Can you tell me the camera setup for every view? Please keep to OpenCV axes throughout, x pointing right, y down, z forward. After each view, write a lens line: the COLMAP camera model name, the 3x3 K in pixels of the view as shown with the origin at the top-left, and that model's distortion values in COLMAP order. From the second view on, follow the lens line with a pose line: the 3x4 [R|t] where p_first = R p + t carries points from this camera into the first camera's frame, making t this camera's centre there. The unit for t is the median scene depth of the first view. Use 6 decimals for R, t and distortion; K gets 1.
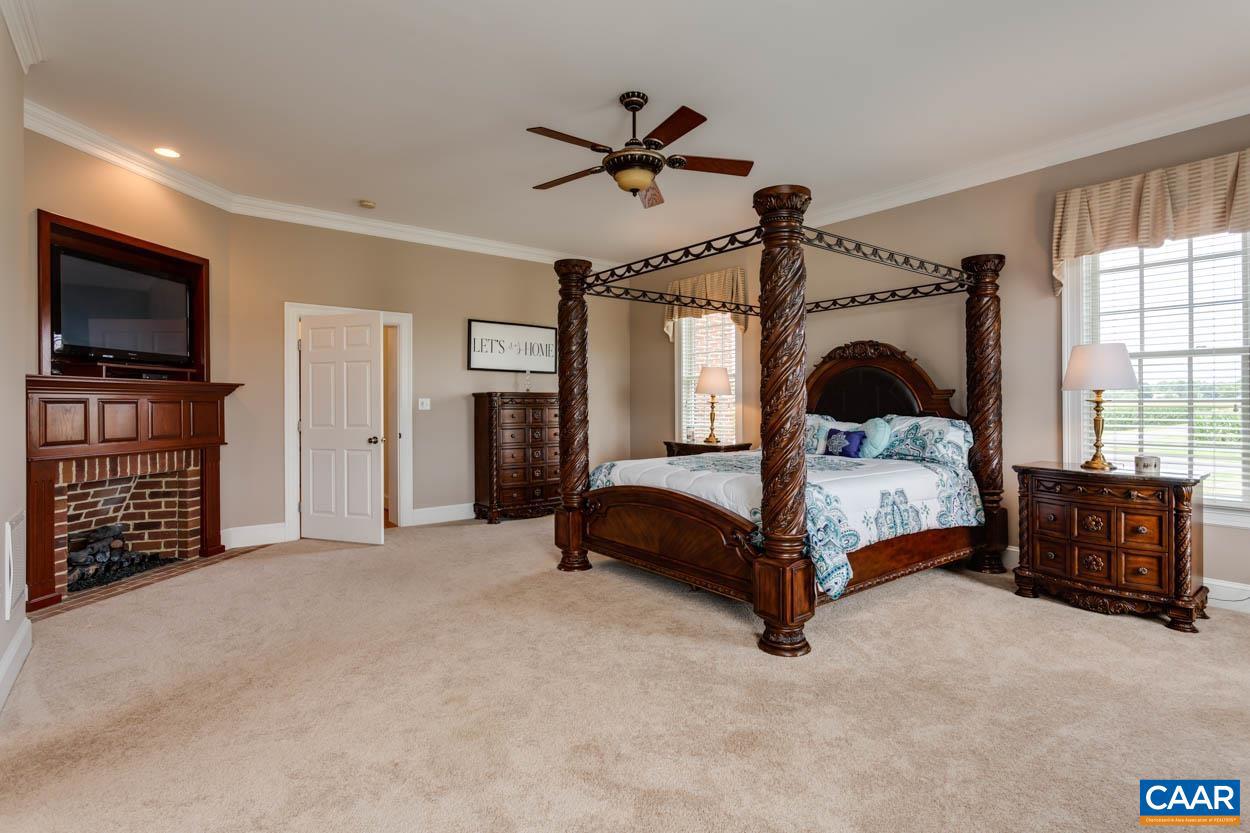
lens RADIAL K [[578.7, 0, 629.5], [0, 578.7, 405.3], [0, 0, 1]] dist [-0.004693, -0.000301]
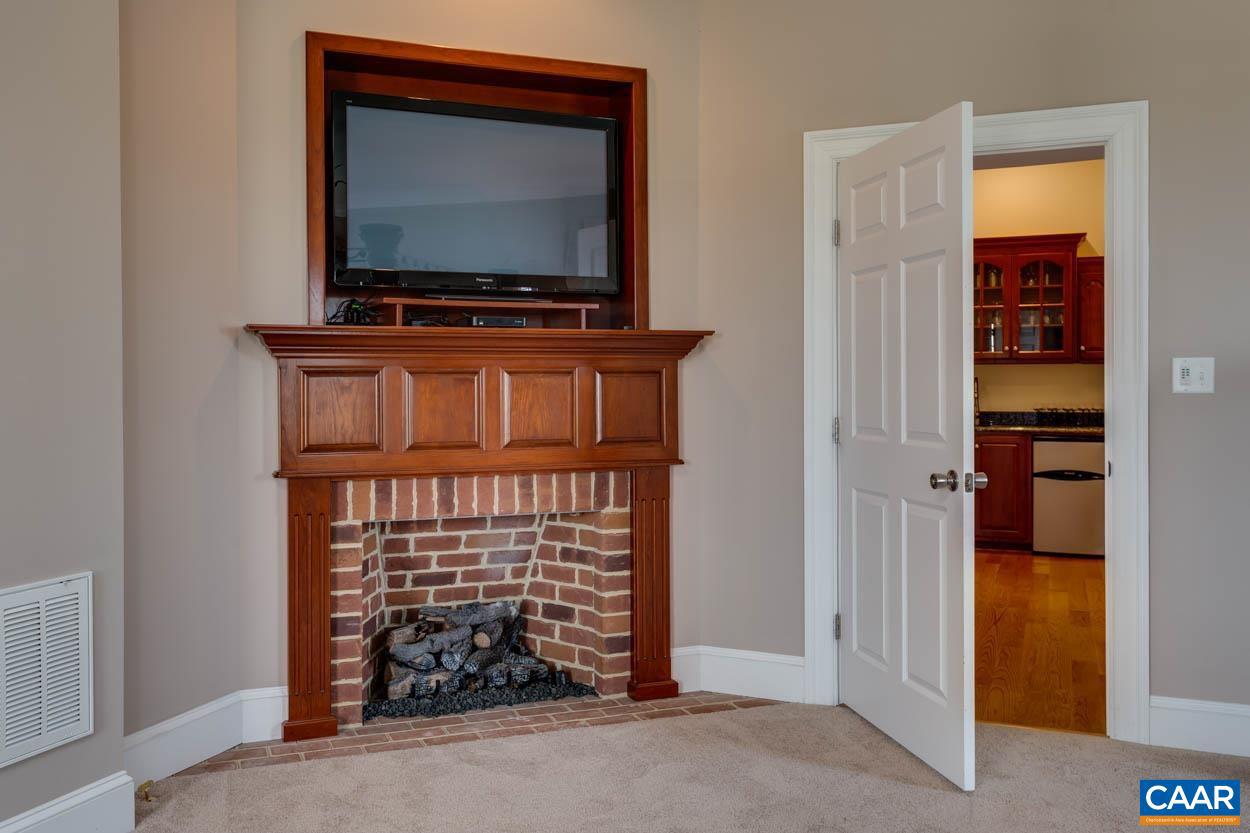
lens RADIAL K [[1067.2, 0, 629.3], [0, 1067.2, 383.0], [0, 0, 1]] dist [0.000016, 0.005322]
pose [[0.463240, 0.004069, -0.886224, 0.039320], [0.000044, 0.999989, 0.004614, -0.000551], [0.886233, -0.002176, 0.463235, 0.627421]]
